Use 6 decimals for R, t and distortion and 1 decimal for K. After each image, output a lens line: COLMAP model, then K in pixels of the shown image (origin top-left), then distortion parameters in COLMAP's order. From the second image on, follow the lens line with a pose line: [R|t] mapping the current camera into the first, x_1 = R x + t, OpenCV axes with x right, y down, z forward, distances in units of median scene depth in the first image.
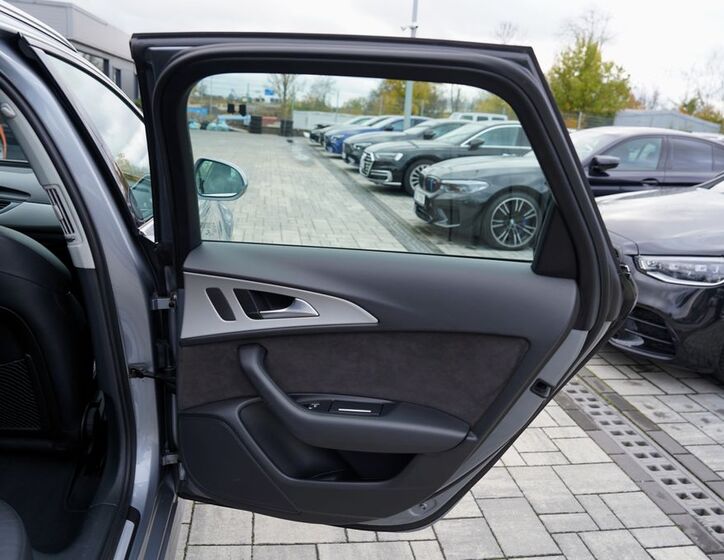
lens RADIAL K [[579.5, 0, 365.9], [0, 579.5, 271.3], [0, 0, 1]] dist [-0.107081, 0.096621]
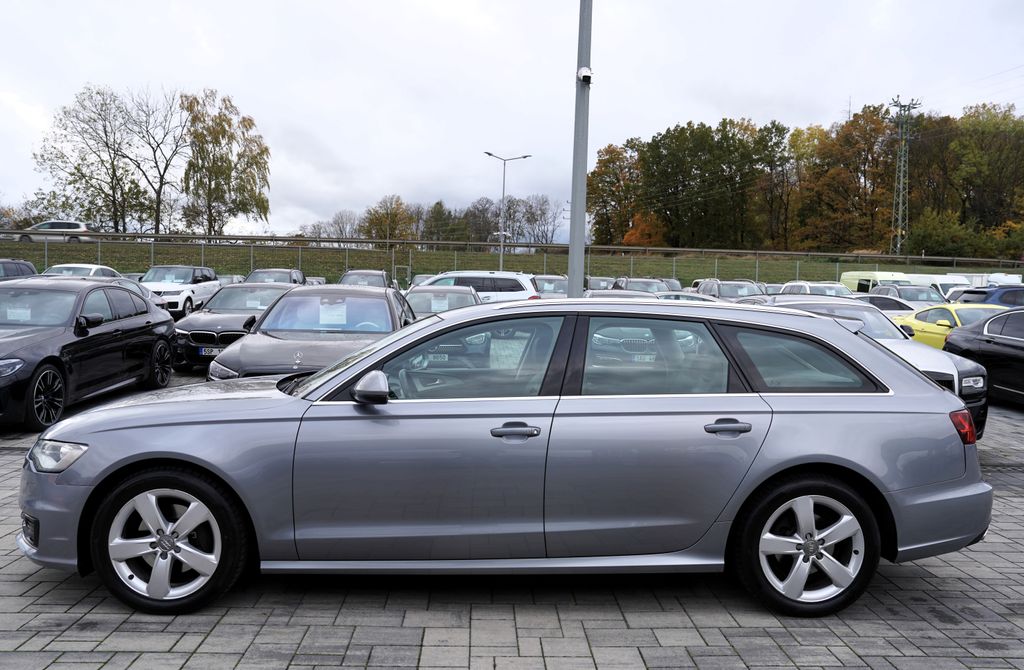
lens RADIAL K [[841.7, 0, 512.0], [0, 841.7, 335.0], [0, 0, 1]] dist [-0.078319, 0.105720]
pose [[0.124829, -0.131747, 0.983392, -0.789545], [0.240978, 0.965493, 0.098760, -0.114571], [-0.962469, 0.224647, 0.152270, 0.070870]]
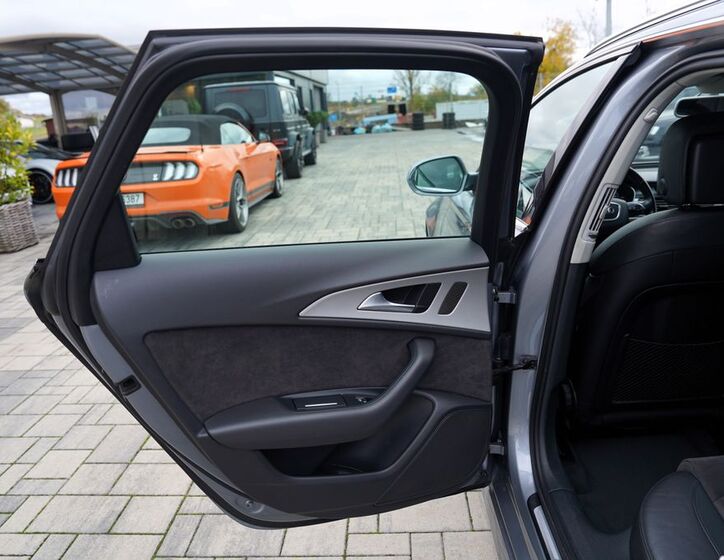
lens RADIAL K [[579.5, 0, 365.9], [0, 579.5, 271.3], [0, 0, 1]] dist [-0.107081, 0.096621]
pose [[0.968058, -0.092474, -0.233050, -0.289623], [0.095365, 0.995442, 0.001140, -0.010933], [0.231882, -0.023329, 0.972464, -0.060092]]
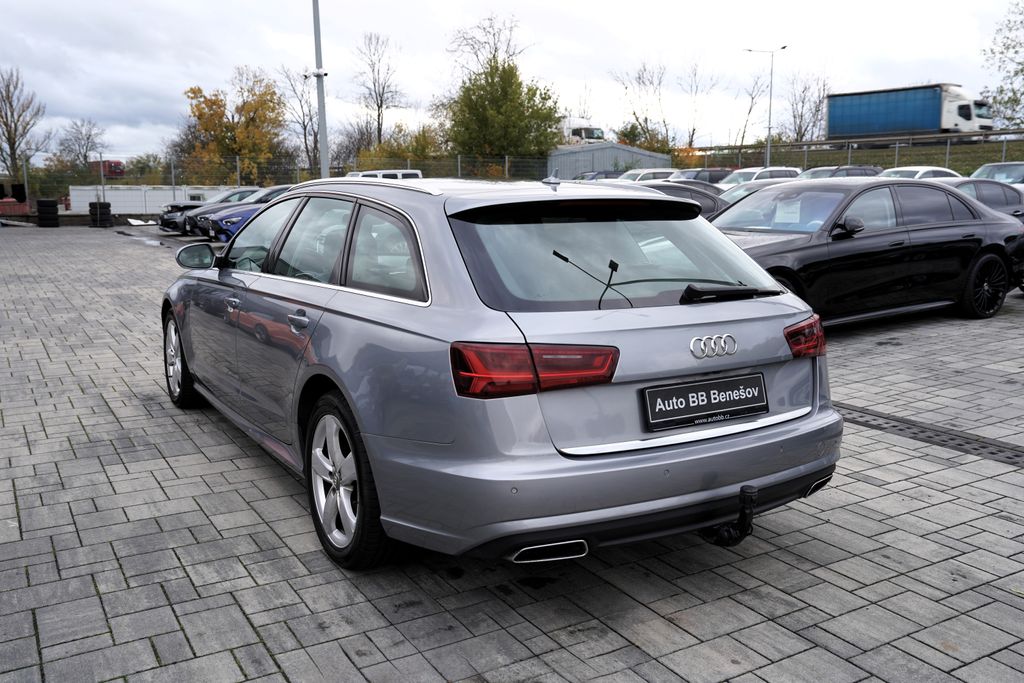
lens RADIAL K [[892.4, 0, 512.0], [0, 892.4, 341.5], [0, 0, 1]] dist [-0.044999, 0.124249]
pose [[0.924481, -0.145684, 0.352294, -0.342930], [0.170484, 0.984538, -0.040243, 0.072649], [-0.340984, 0.097265, 0.935024, -0.455406]]
